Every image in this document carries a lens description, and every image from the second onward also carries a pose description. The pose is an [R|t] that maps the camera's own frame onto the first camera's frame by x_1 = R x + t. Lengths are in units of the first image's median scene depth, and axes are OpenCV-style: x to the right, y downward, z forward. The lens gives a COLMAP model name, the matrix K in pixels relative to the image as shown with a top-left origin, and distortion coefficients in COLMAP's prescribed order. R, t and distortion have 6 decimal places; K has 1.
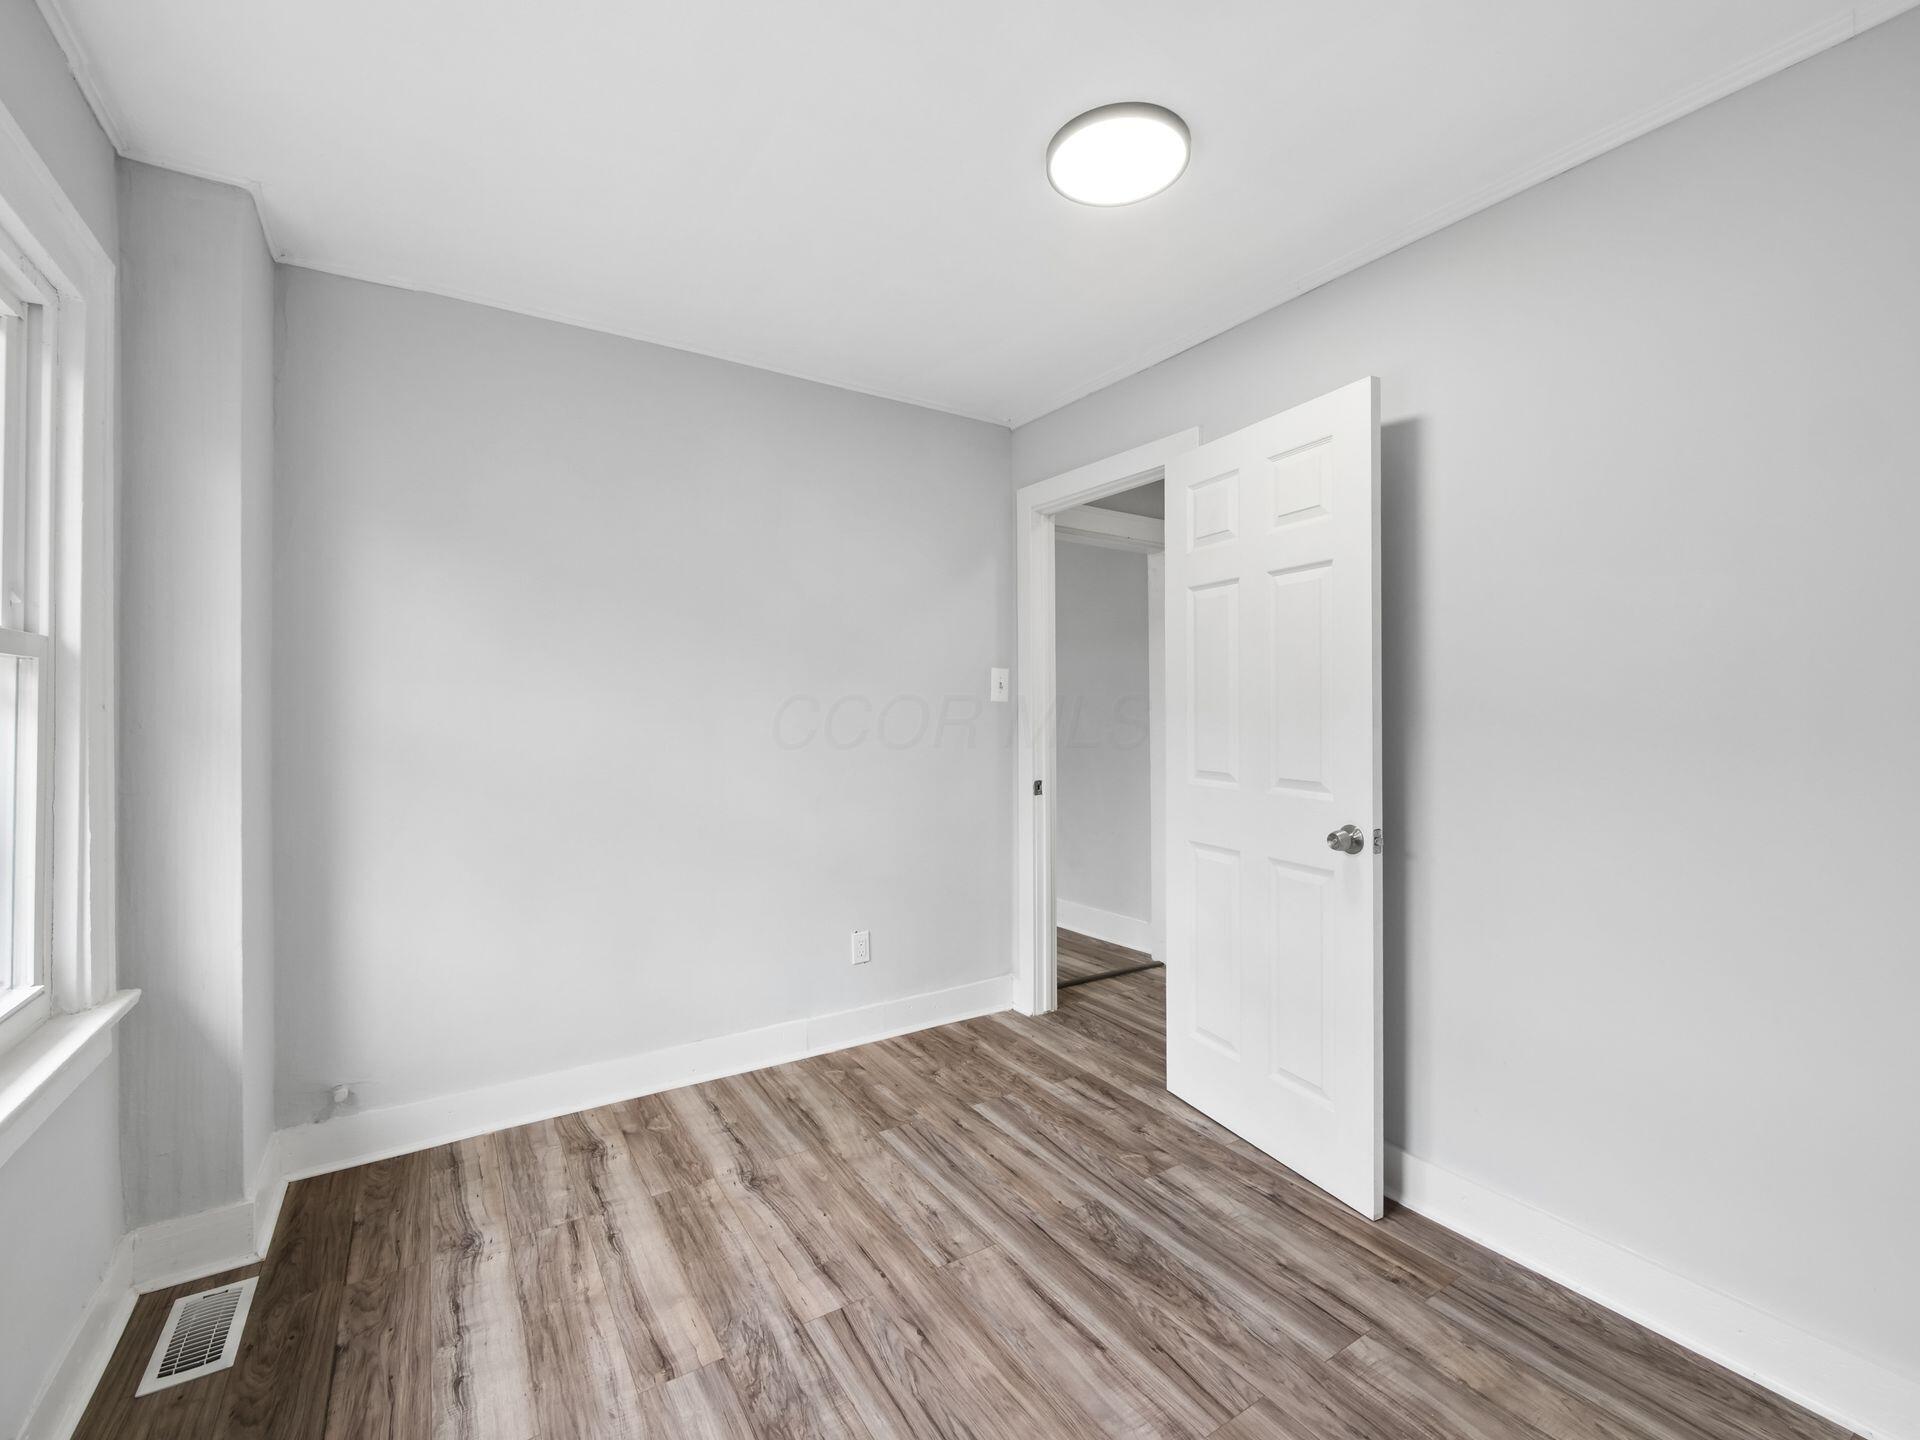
lens RADIAL K [[821.6, 0, 957.6], [0, 821.6, 709.9], [0, 0, 1]] dist [-0.002333, -0.001442]
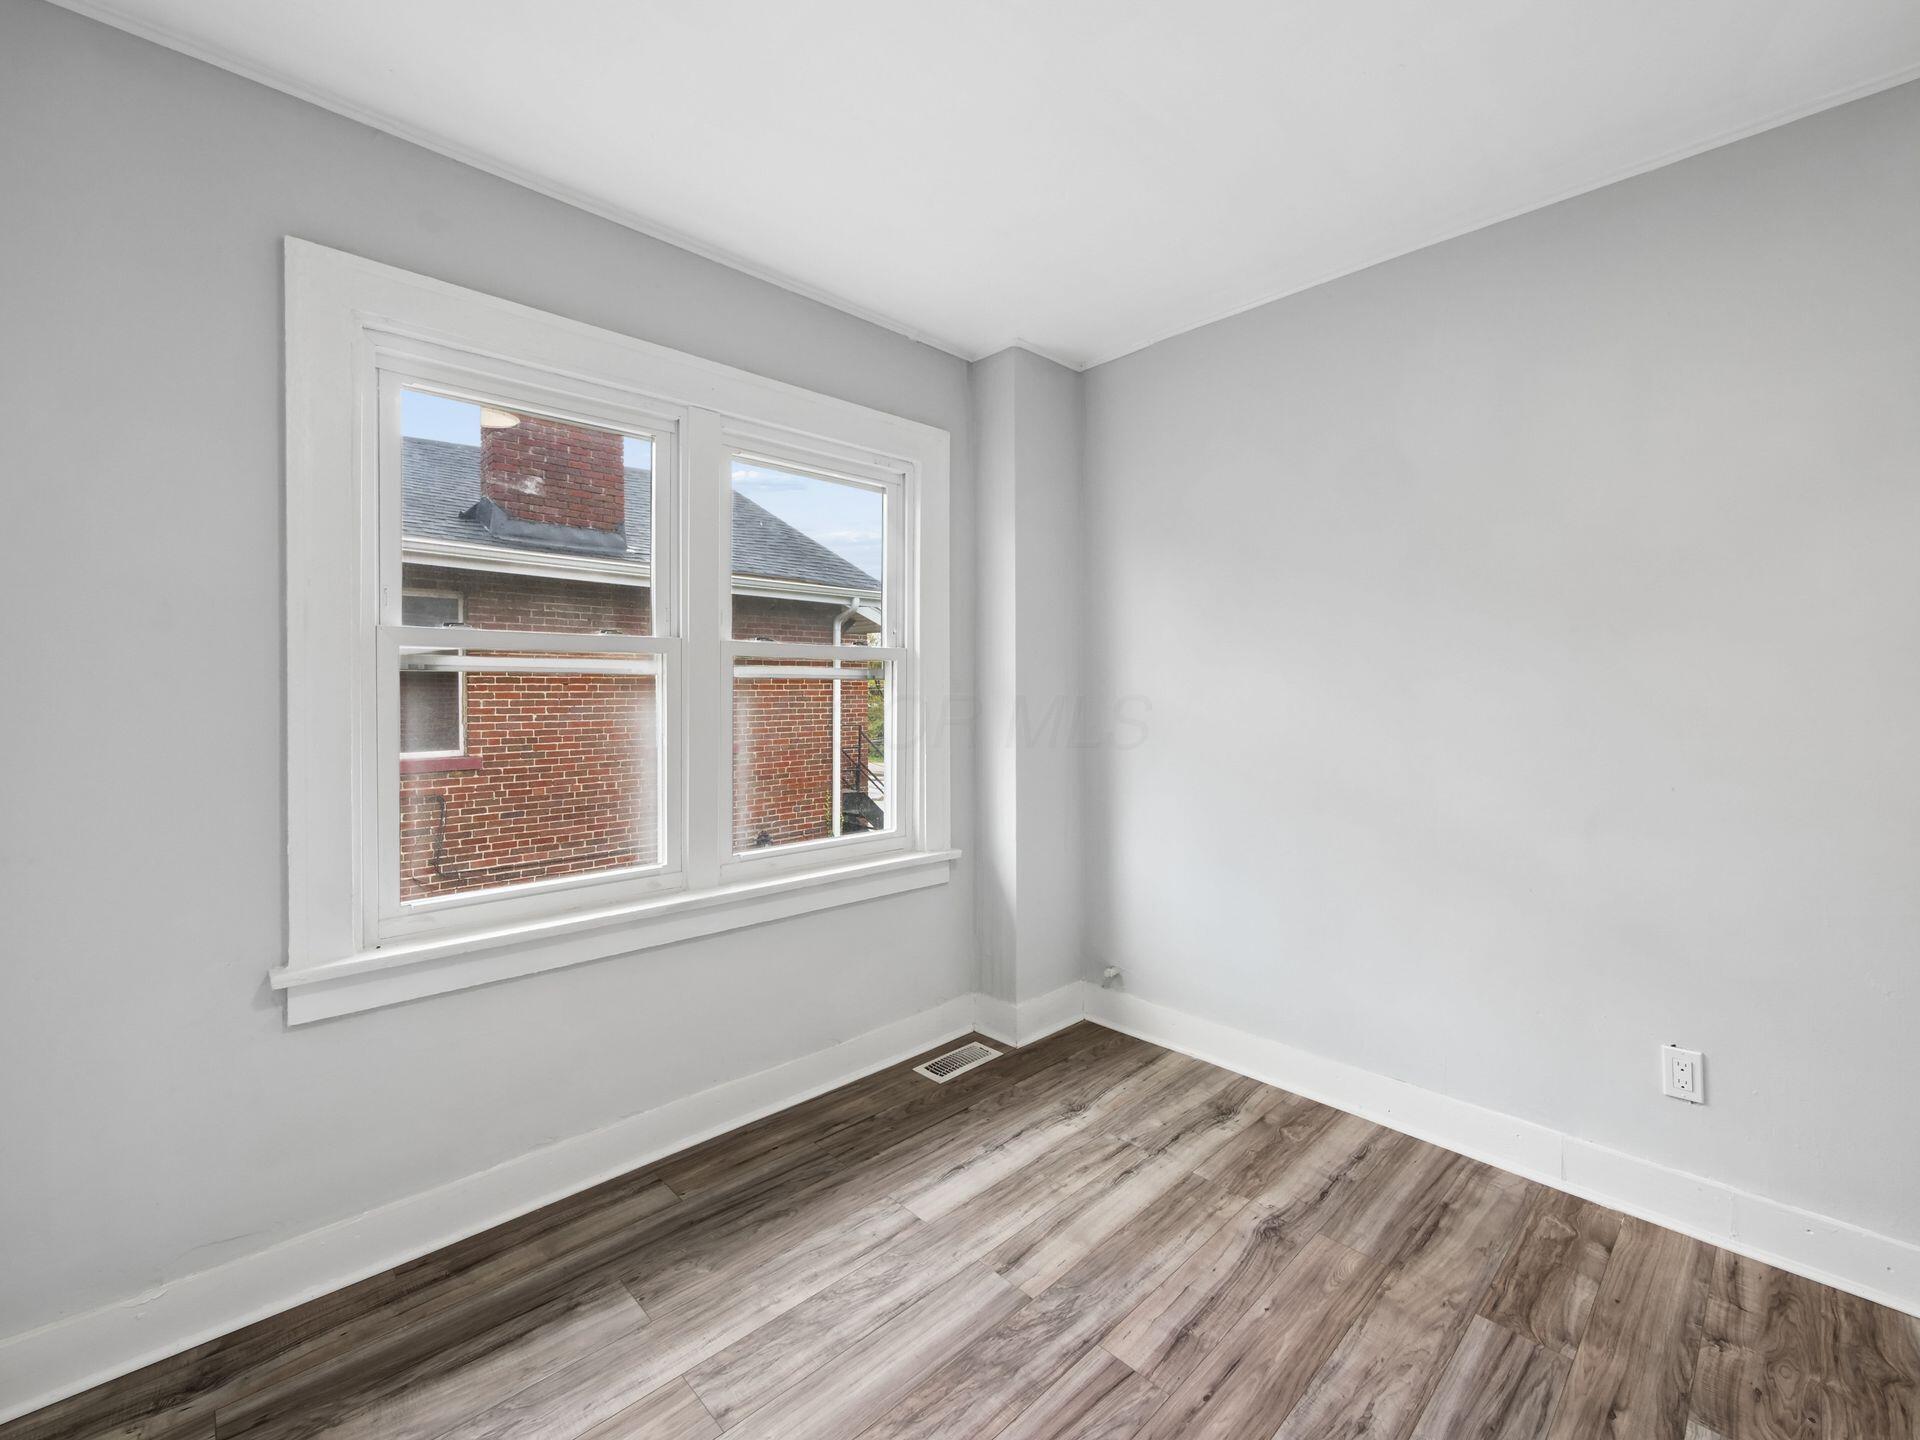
lens RADIAL K [[821.6, 0, 964.5], [0, 821.6, 696.3], [0, 0, 1]] dist [-0.002333, -0.001442]
pose [[0.194032, 0.010162, -0.980942, 0.603467], [0.005990, 0.999915, 0.011543, -0.001531], [0.980977, -0.008116, 0.193955, 0.589418]]
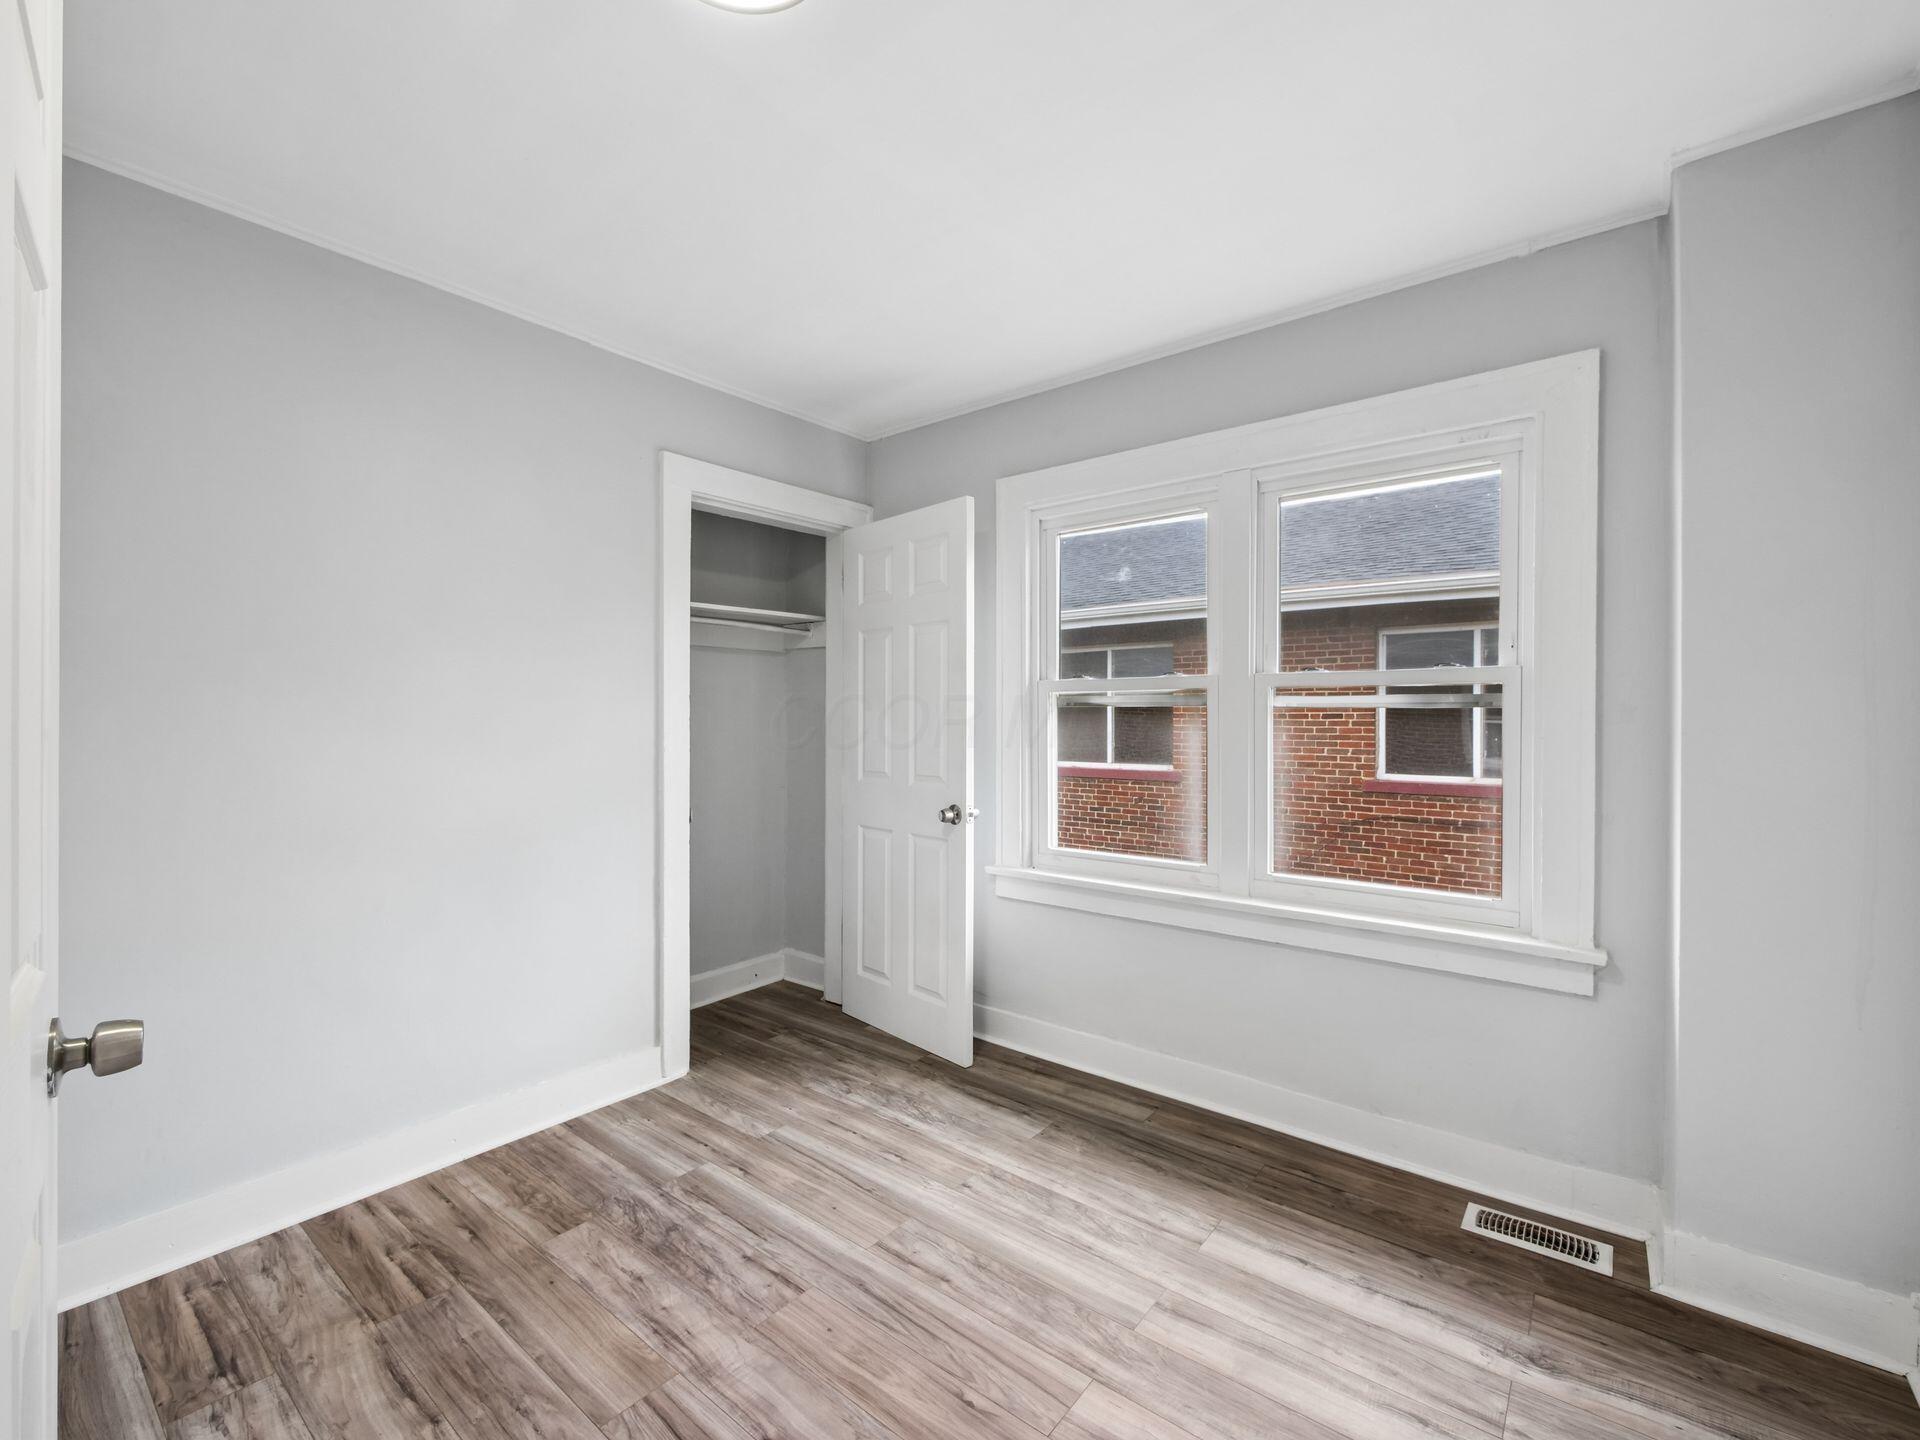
lens RADIAL K [[821.6, 0, 953.0], [0, 821.6, 721.8], [0, 0, 1]] dist [-0.002333, -0.001442]
pose [[-0.951351, 0.000809, -0.308109, 0.214839], [0.002586, 0.999982, -0.005361, 0.010337], [0.308099, -0.005897, -0.951336, 1.599993]]
